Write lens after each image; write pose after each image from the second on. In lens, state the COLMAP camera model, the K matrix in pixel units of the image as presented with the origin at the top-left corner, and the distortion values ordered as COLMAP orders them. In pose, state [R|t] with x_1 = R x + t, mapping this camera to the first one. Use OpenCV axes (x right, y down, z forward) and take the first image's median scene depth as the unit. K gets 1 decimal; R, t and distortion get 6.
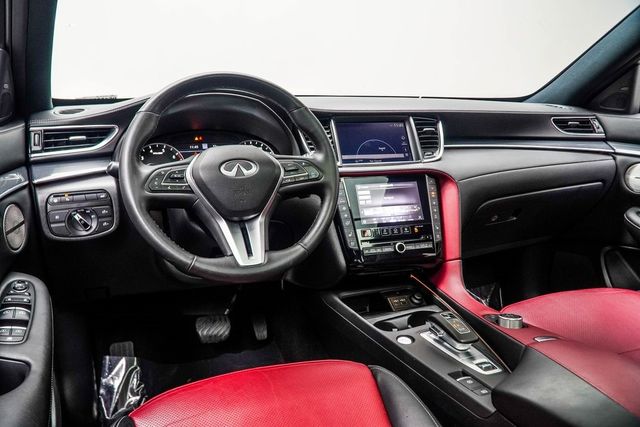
lens RADIAL K [[498.1, 0, 316.8], [0, 498.1, 210.5], [0, 0, 1]] dist [-0.016990, -0.011416]
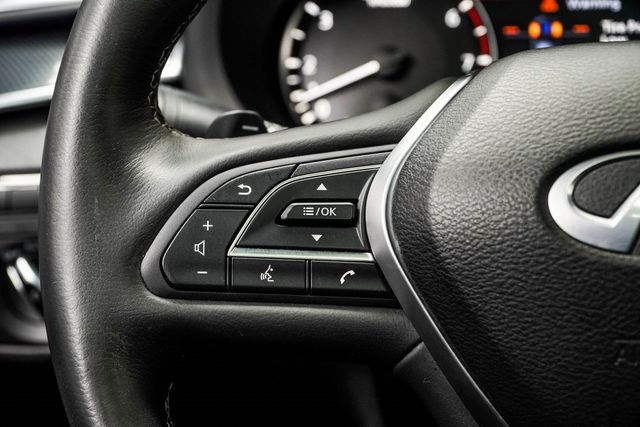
lens RADIAL K [[1288.8, 0, 320.6], [0, 1288.8, 213.8], [0, 0, 1]] dist [0.010062, 0.000000]
pose [[0.869331, 0.131024, -0.476546, -0.045776], [-0.067392, 0.986639, 0.148334, -0.127556], [0.489614, -0.096836, 0.866545, 0.530736]]
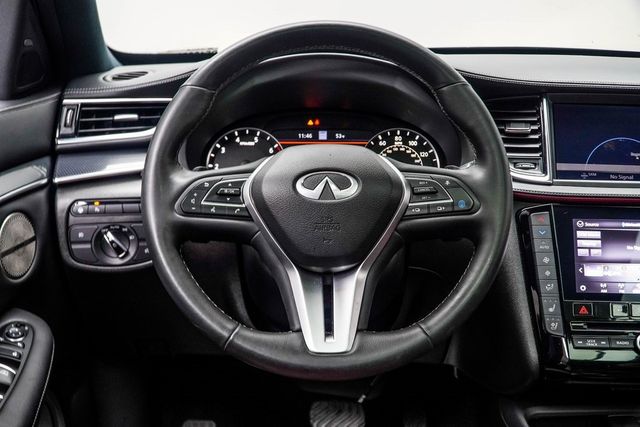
lens RADIAL K [[787.9, 0, 319.0], [0, 787.9, 213.9], [0, 0, 1]] dist [-0.052631, 0.000000]
pose [[0.933117, 0.085635, -0.349227, 0.152452], [-0.085675, 0.996205, 0.015365, -0.060191], [0.349218, 0.015583, 0.936912, 0.112898]]
